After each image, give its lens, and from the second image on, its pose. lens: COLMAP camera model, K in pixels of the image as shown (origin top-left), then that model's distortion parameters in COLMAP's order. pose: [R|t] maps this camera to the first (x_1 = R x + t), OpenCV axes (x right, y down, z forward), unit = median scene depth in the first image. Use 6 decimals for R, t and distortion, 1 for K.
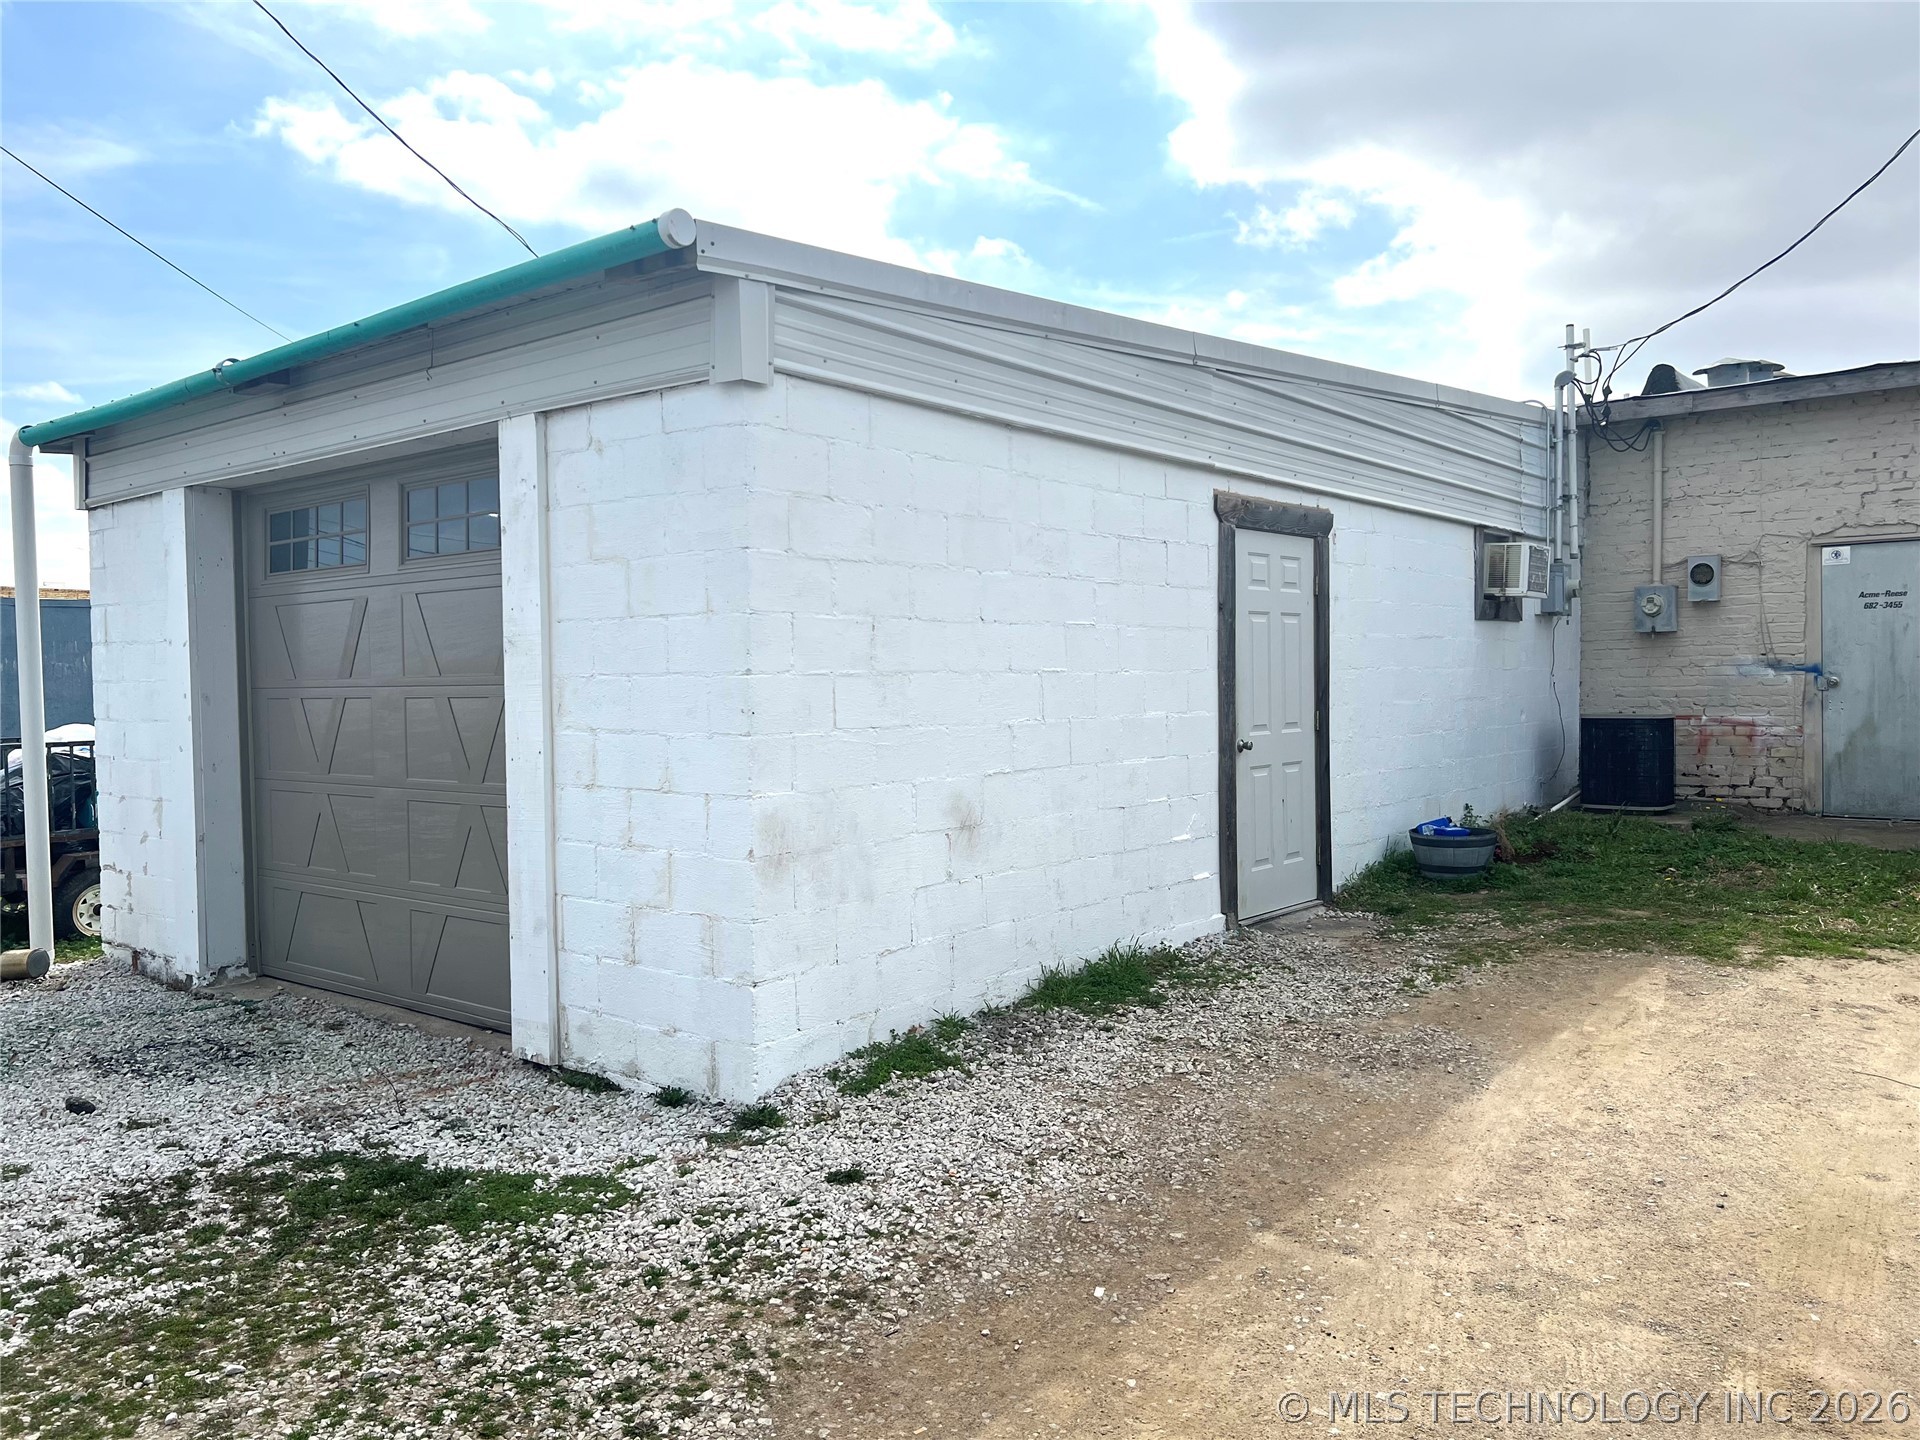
lens RADIAL K [[1449.1, 0, 973.5], [0, 1449.1, 717.6], [0, 0, 1]] dist [0.041278, -0.044871]
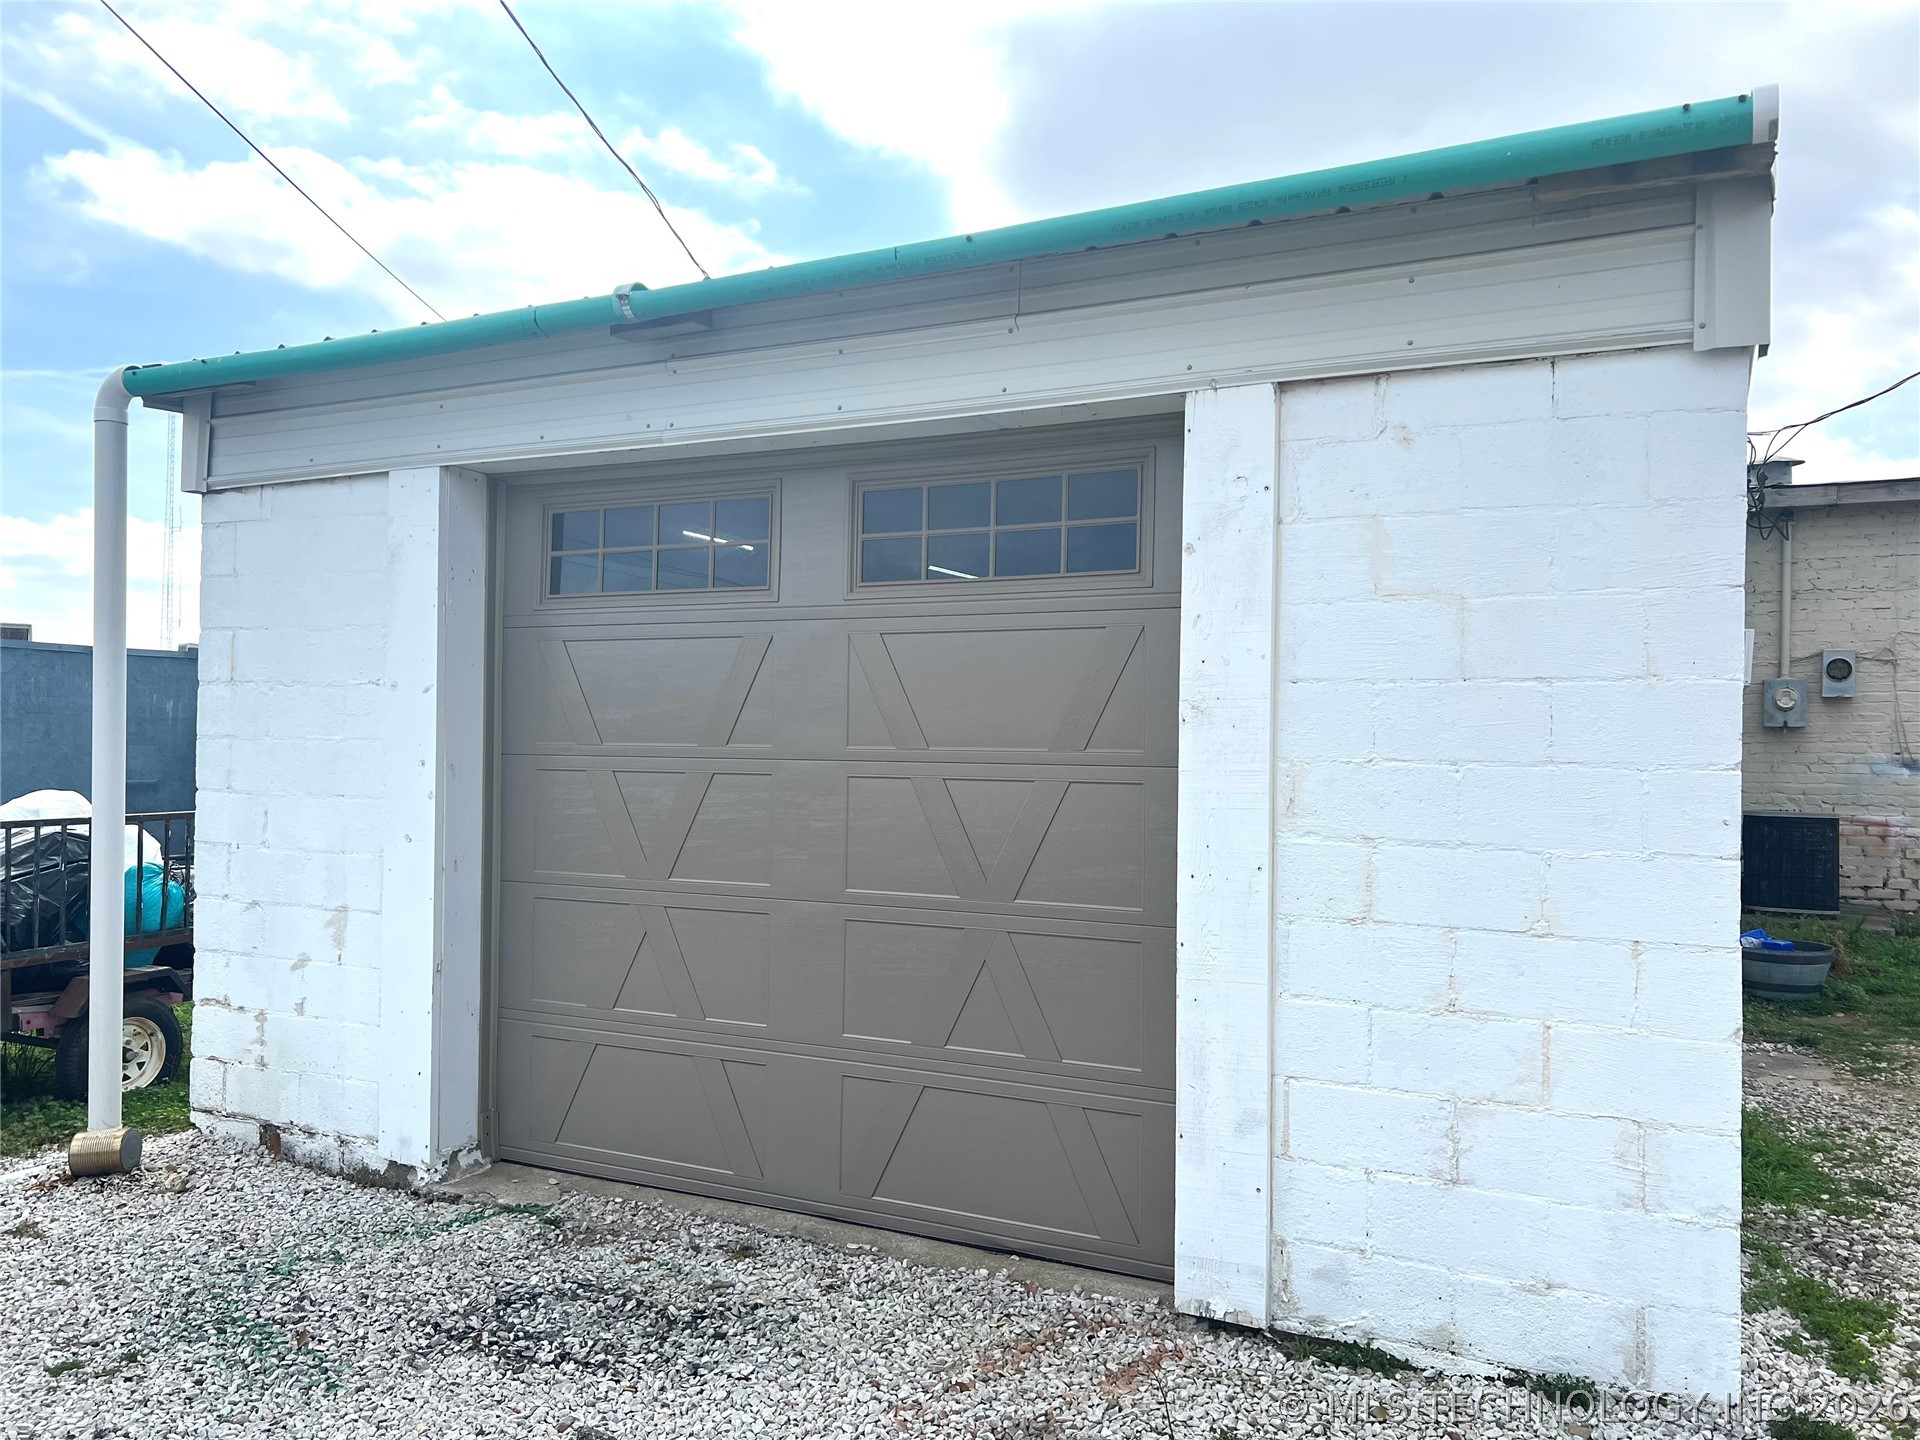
lens RADIAL K [[1449.1, 0, 955.7], [0, 1449.1, 725.8], [0, 0, 1]] dist [0.041278, -0.044871]
pose [[0.977183, 0.031029, 0.210122, -0.428217], [-0.022488, 0.998826, -0.042918, -0.008123], [-0.211207, 0.037213, 0.976733, 0.257678]]
